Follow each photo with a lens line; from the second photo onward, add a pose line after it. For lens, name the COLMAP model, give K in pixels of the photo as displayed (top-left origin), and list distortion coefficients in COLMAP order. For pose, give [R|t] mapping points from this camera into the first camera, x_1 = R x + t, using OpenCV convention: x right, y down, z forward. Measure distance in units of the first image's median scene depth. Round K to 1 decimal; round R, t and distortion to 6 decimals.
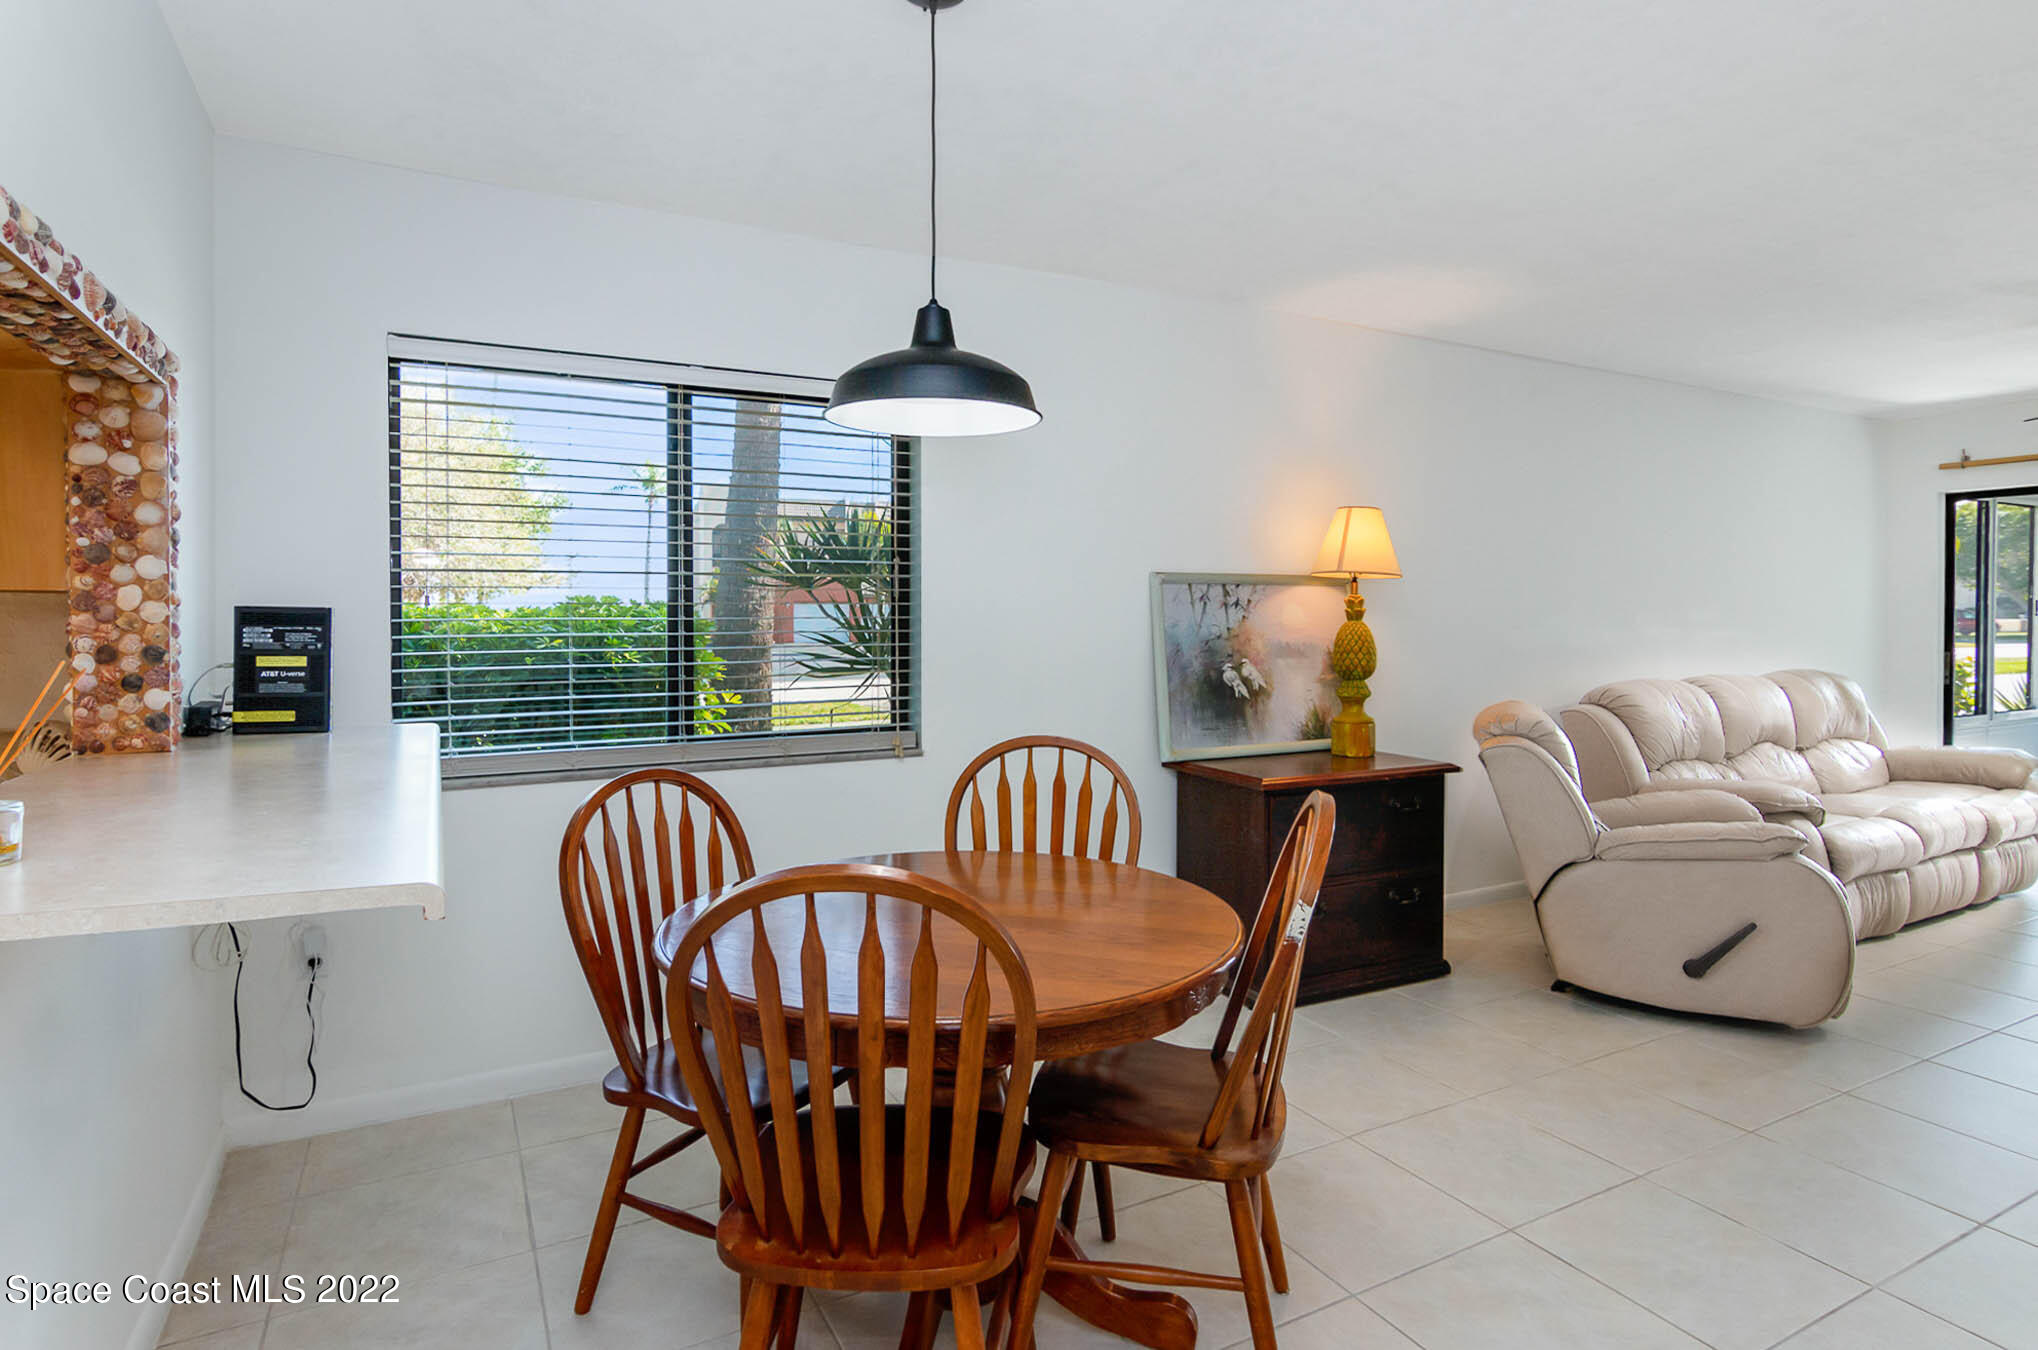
lens RADIAL K [[1072.3, 0, 1043.0], [0, 1072.3, 632.8], [0, 0, 1]] dist [0.002603, 0.001500]
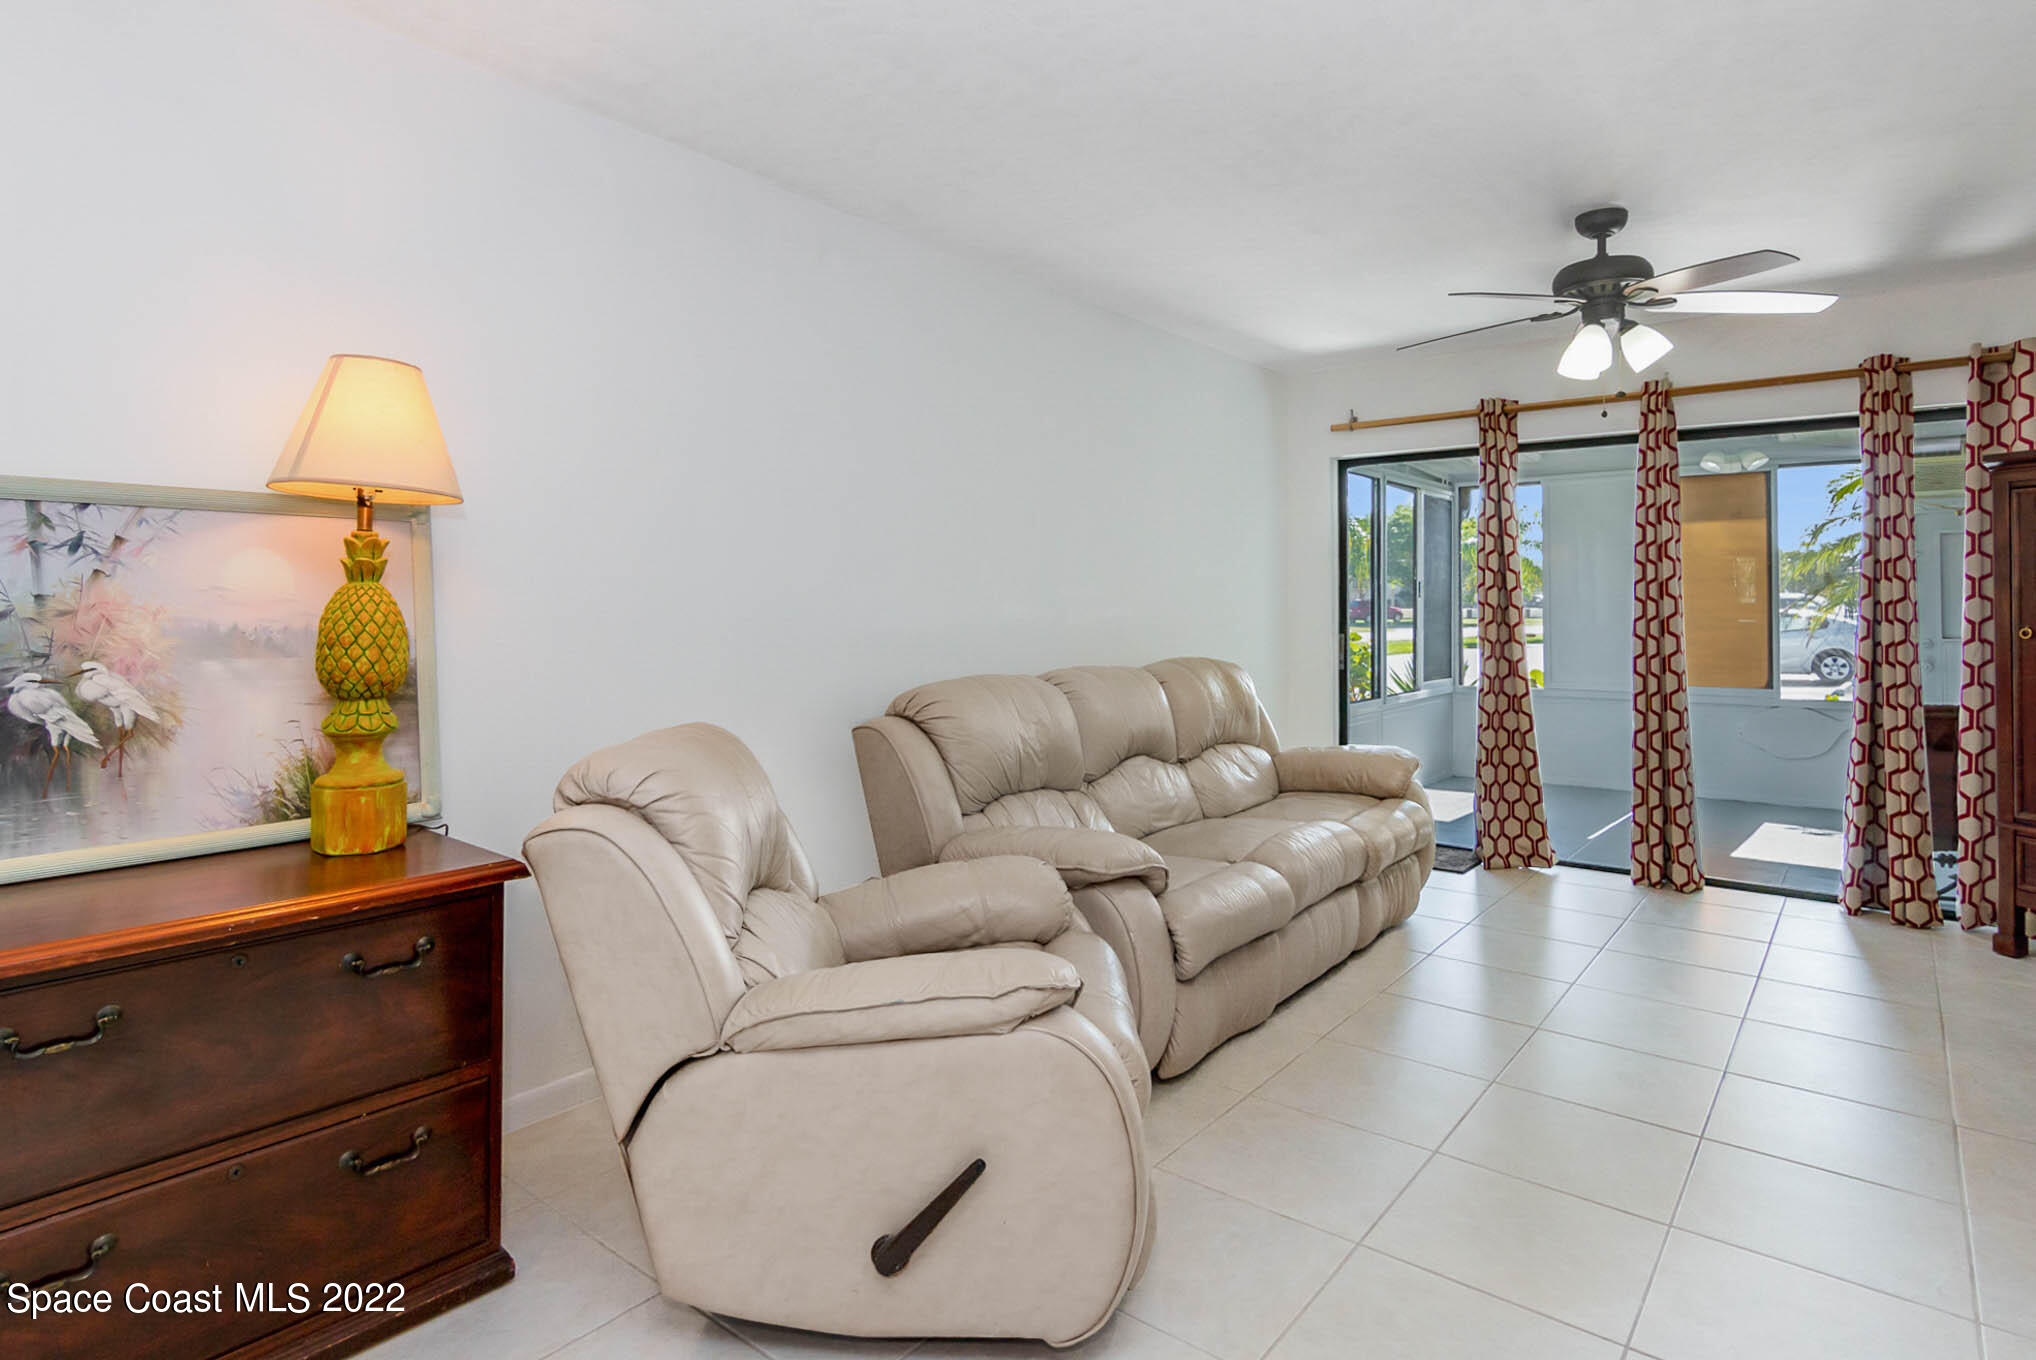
lens RADIAL K [[1071.2, 0, 1062.9], [0, 1071.2, 589.0], [0, 0, 1]] dist [0.002603, 0.001500]
pose [[0.914294, 0.007431, 0.404983, 0.377440], [0.005648, 0.999501, -0.031092, 0.009248], [-0.405012, 0.030714, 0.913796, 0.390541]]
